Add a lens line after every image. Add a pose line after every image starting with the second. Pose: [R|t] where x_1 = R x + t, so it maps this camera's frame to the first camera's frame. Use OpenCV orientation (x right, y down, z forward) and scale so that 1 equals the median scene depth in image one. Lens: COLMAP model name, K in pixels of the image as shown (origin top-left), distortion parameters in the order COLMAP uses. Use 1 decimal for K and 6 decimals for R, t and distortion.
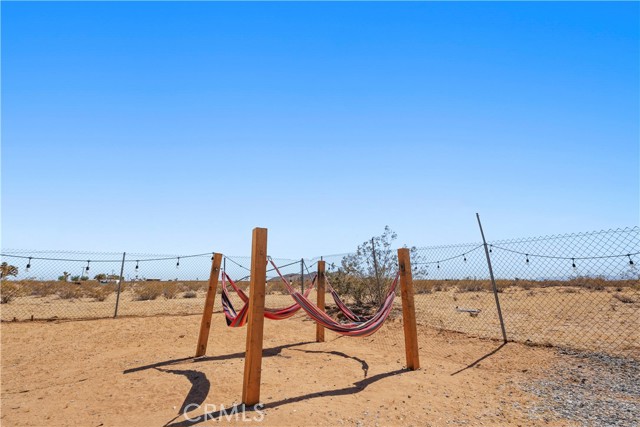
lens RADIAL K [[288.5, 0, 302.6], [0, 288.5, 216.3], [0, 0, 1]] dist [-0.004285, -0.000688]
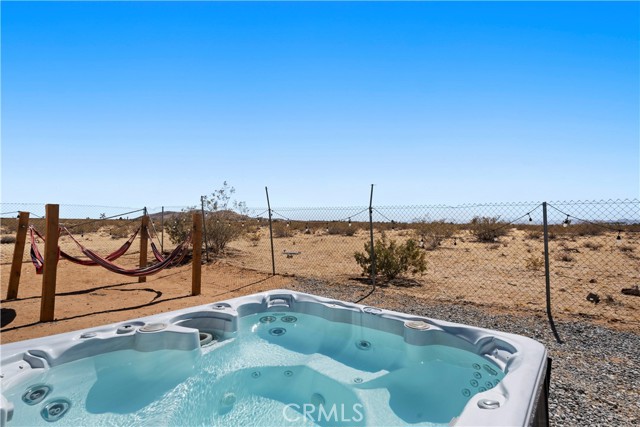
lens RADIAL K [[336.8, 0, 320.0], [0, 336.8, 213.5], [0, 0, 1]] dist [-0.000112, -0.000086]
pose [[0.930397, 0.019253, 0.366048, 0.294773], [-0.091542, 0.979182, 0.181172, -0.209670], [-0.354939, -0.202070, 0.912790, -0.609278]]
